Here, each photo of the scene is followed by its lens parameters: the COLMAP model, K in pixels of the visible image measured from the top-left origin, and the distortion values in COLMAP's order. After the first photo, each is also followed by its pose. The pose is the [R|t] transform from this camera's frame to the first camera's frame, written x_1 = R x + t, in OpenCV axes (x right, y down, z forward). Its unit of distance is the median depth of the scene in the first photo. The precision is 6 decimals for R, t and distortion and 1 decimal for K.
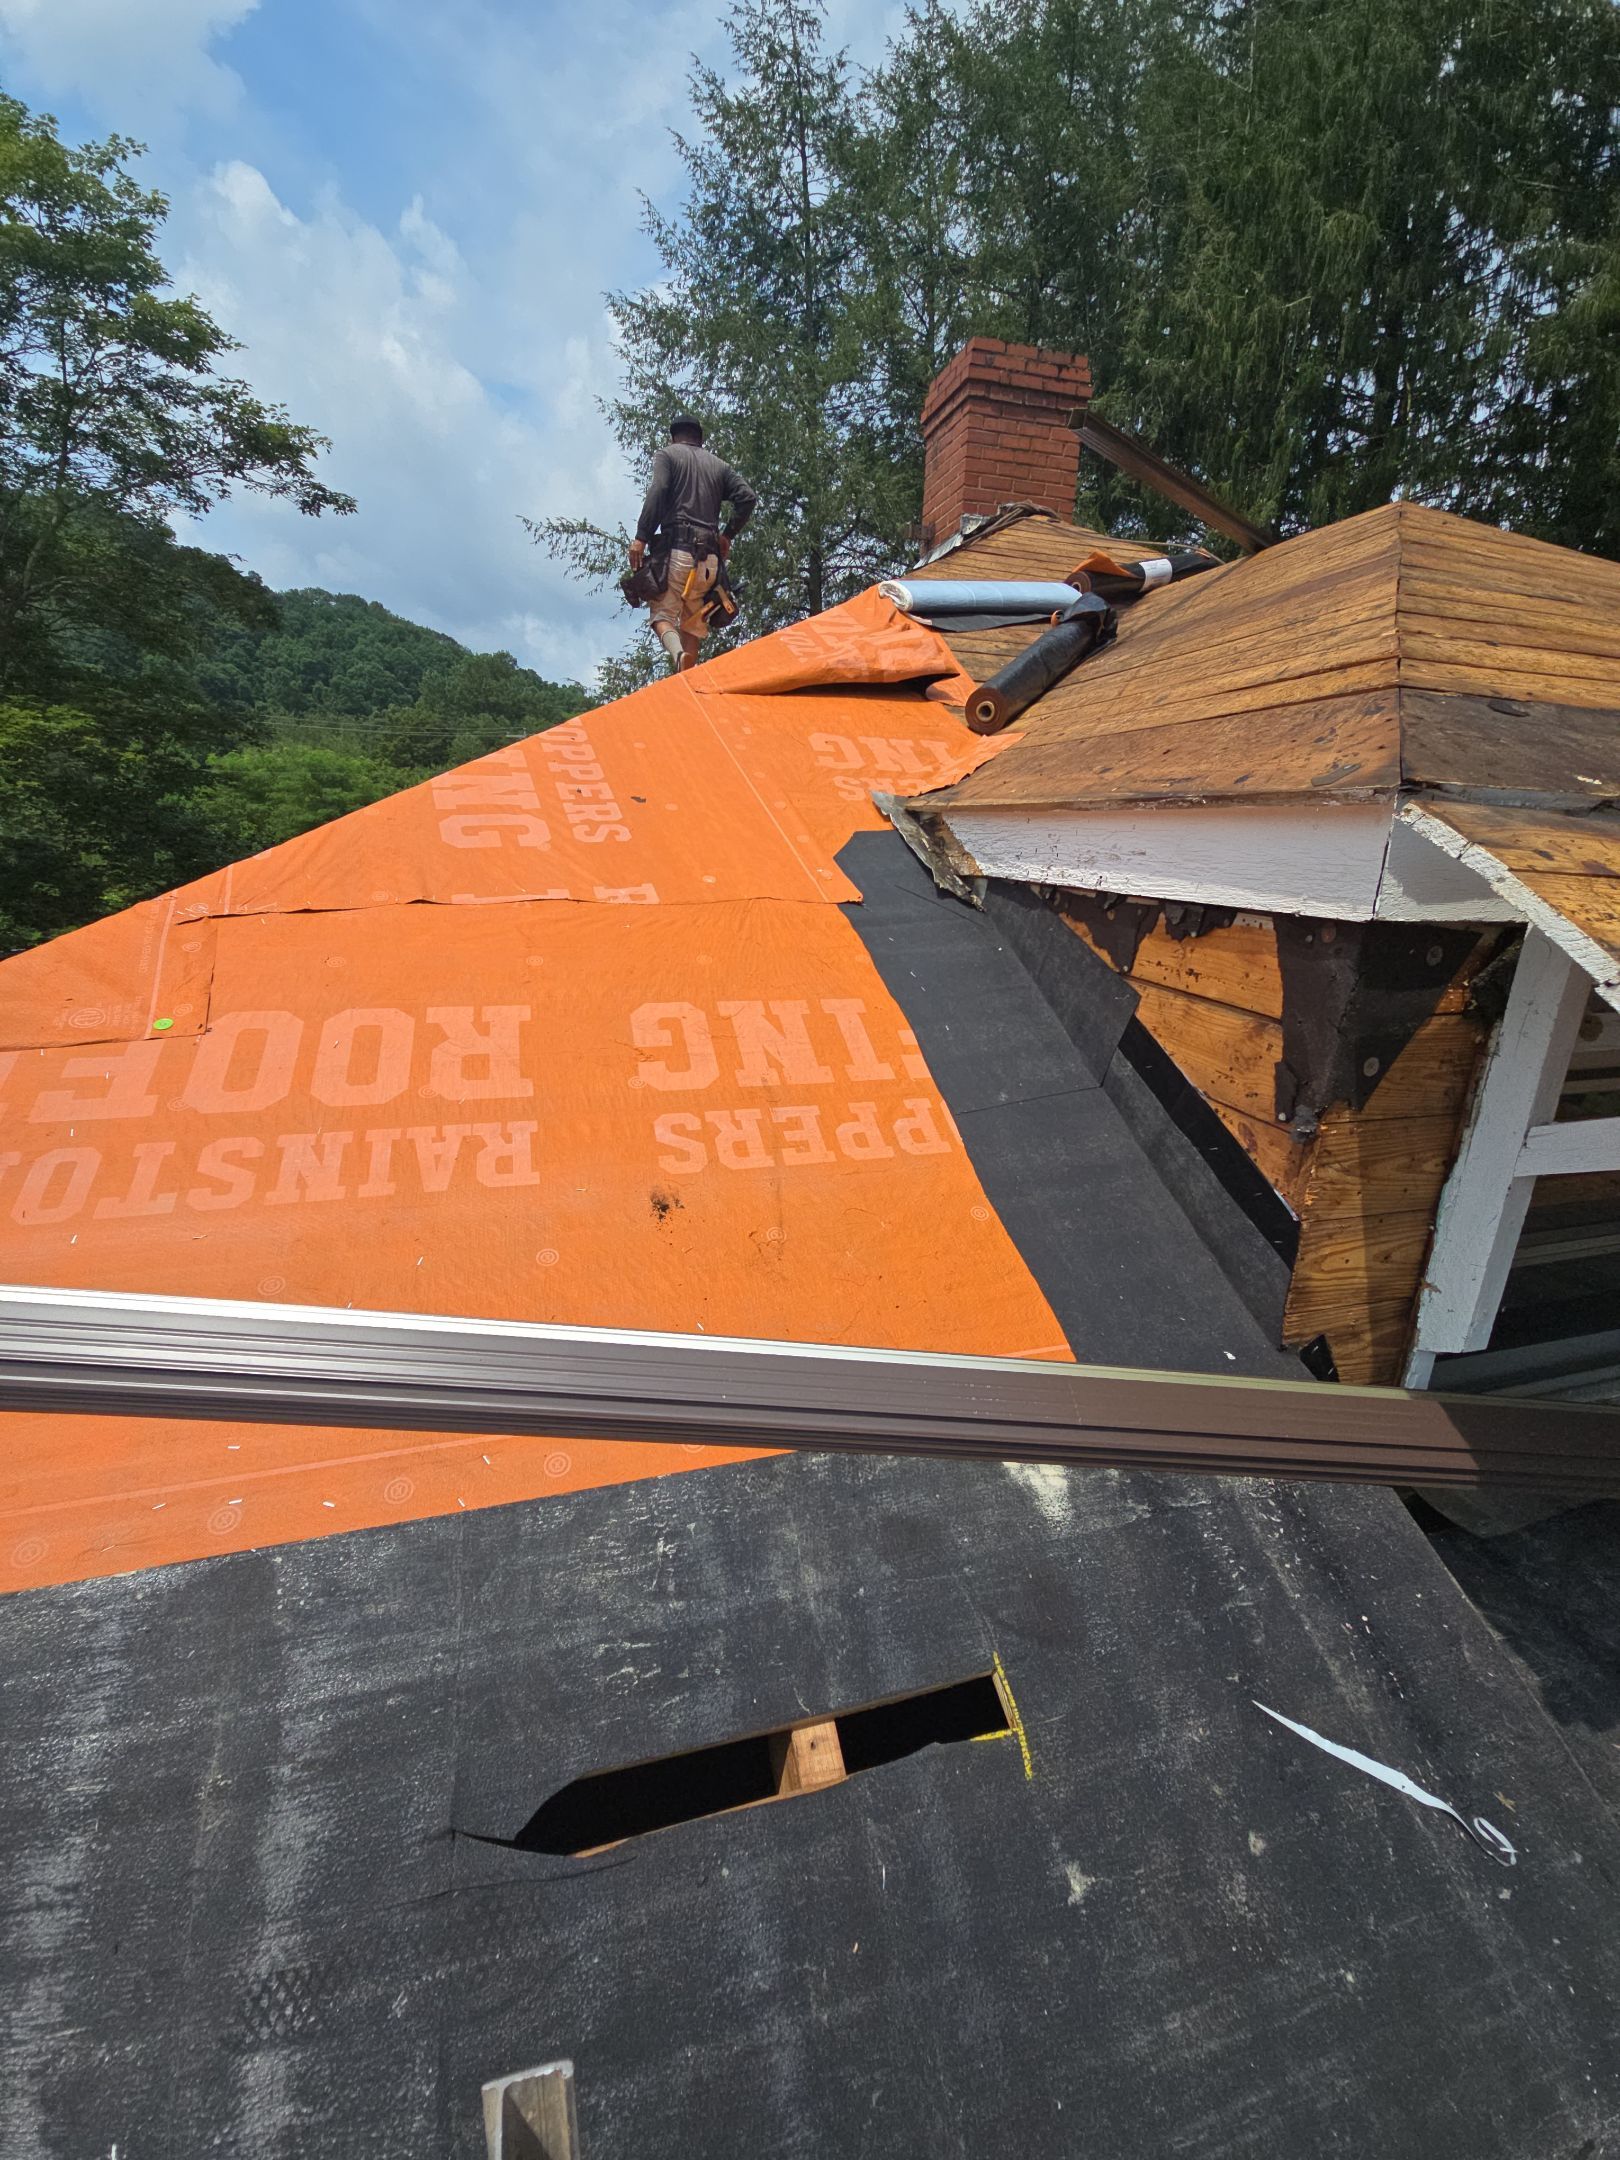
lens RADIAL K [[879.9, 0, 796.9], [0, 879.9, 1063.9], [0, 0, 1]] dist [0.015410, -0.008036]
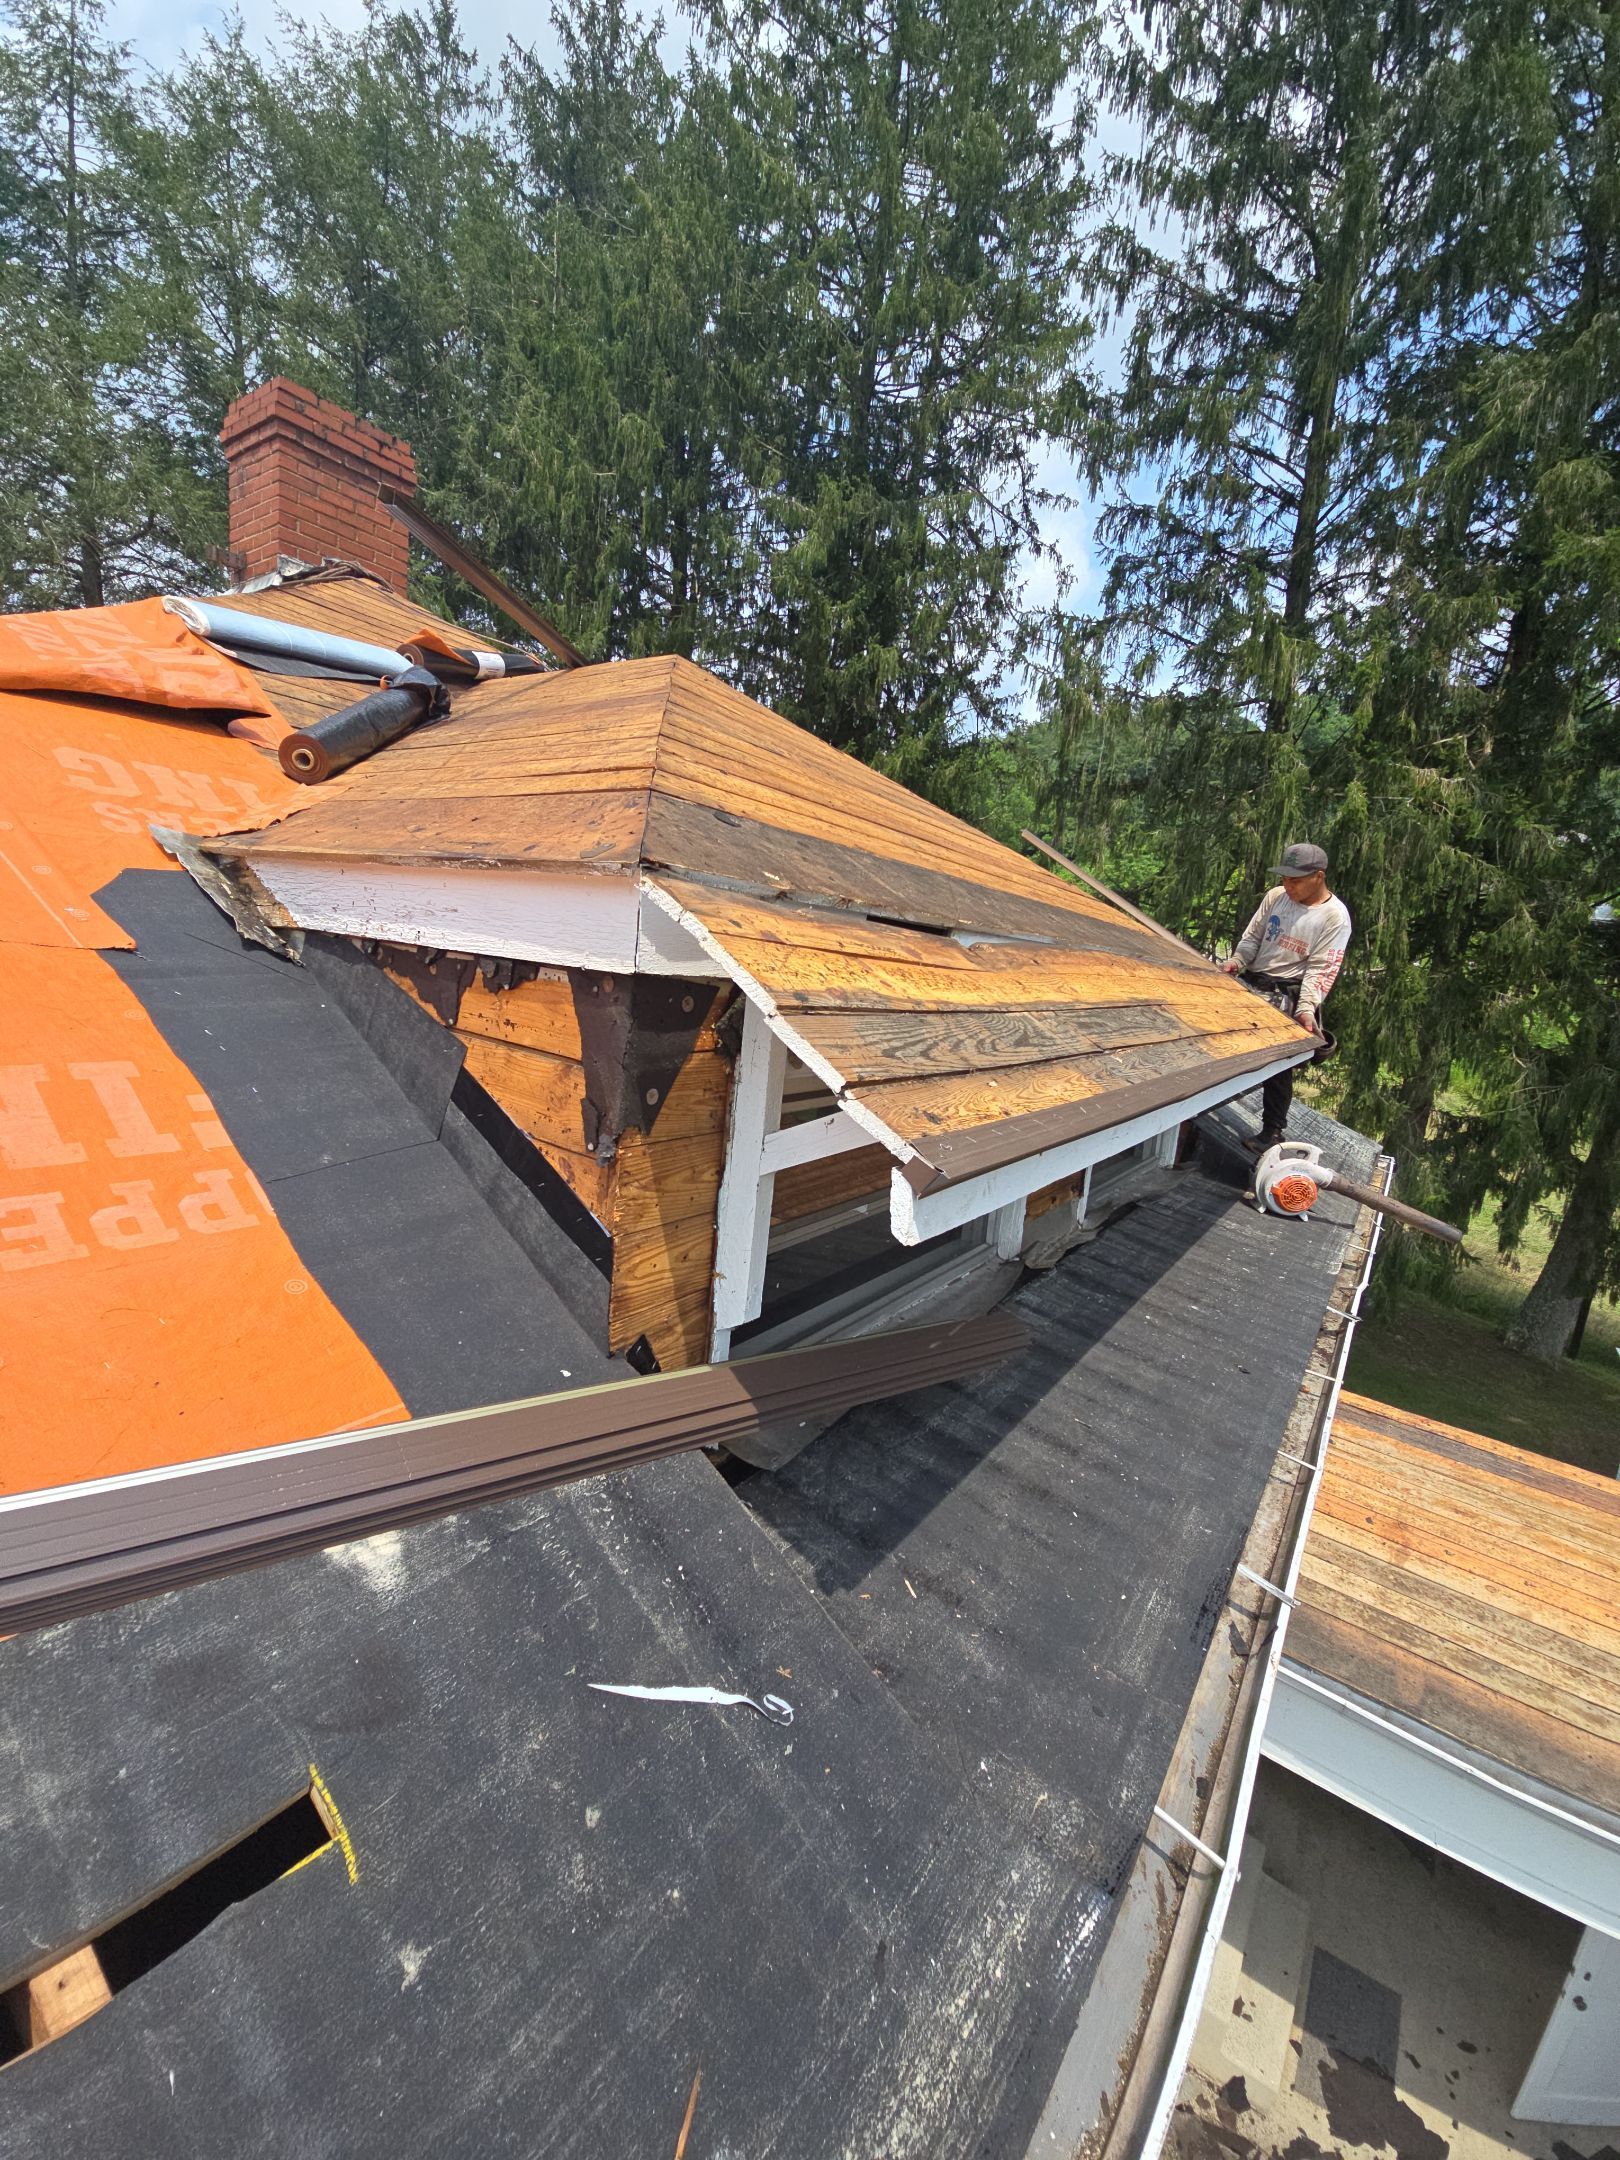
lens RADIAL K [[879.9, 0, 803.9], [0, 879.9, 1072.1], [0, 0, 1]] dist [0.015410, -0.008036]
pose [[0.787616, -0.042579, 0.614693, 0.079314], [0.089816, 0.994888, -0.046167, 0.044147], [-0.609585, 0.091571, 0.787414, -0.066475]]
